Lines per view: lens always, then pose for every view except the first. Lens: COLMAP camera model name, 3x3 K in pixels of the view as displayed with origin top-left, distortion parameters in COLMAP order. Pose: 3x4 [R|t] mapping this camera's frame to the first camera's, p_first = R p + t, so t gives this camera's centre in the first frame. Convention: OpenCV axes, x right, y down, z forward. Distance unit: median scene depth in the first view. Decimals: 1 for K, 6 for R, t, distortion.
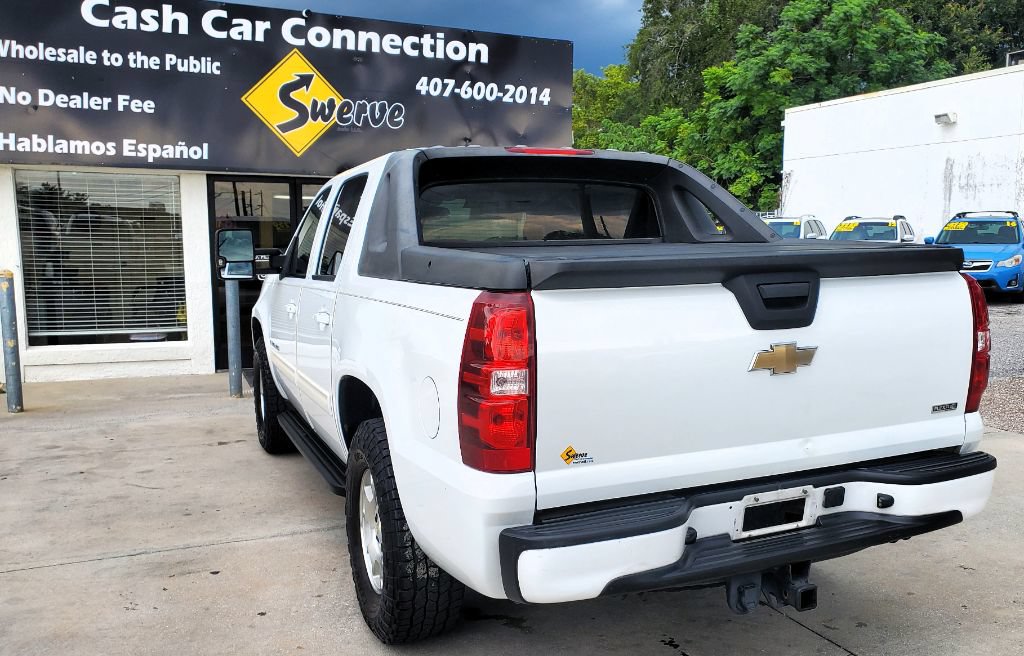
lens RADIAL K [[952.6, 0, 550.6], [0, 952.6, 314.1], [0, 0, 1]] dist [-0.032399, 0.116217]
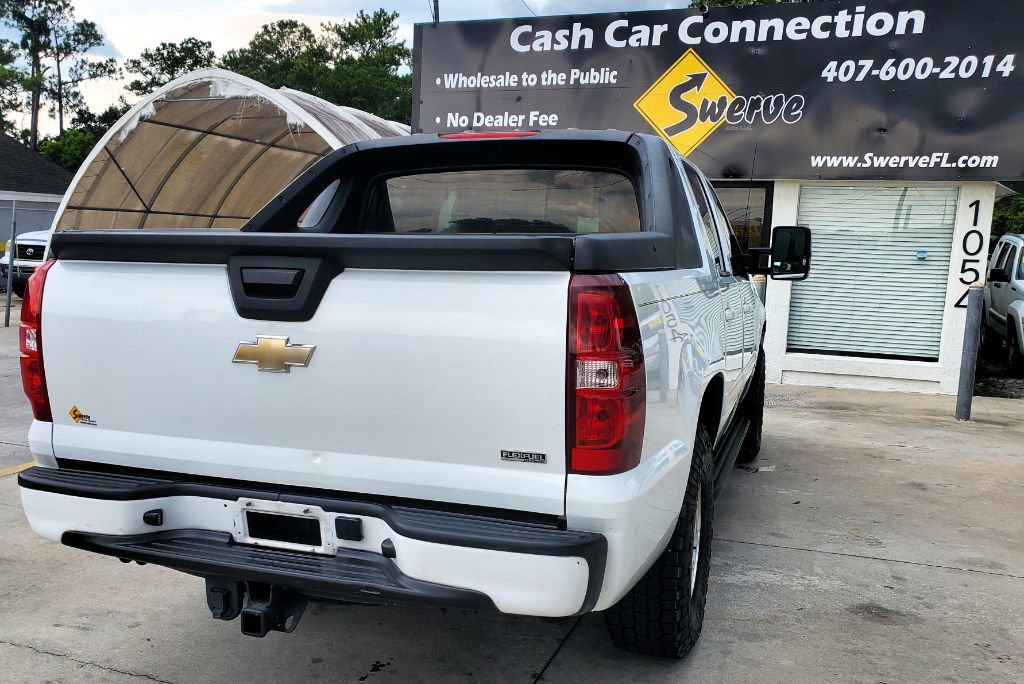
lens RADIAL K [[976.8, 0, 434.8], [0, 976.8, 342.0], [0, 0, 1]] dist [-0.076169, 0.174771]
pose [[0.678908, 0.088254, -0.728900, 0.300952], [-0.080403, 0.995716, 0.045671, -0.005432], [0.729808, 0.027599, 0.683095, 0.144410]]
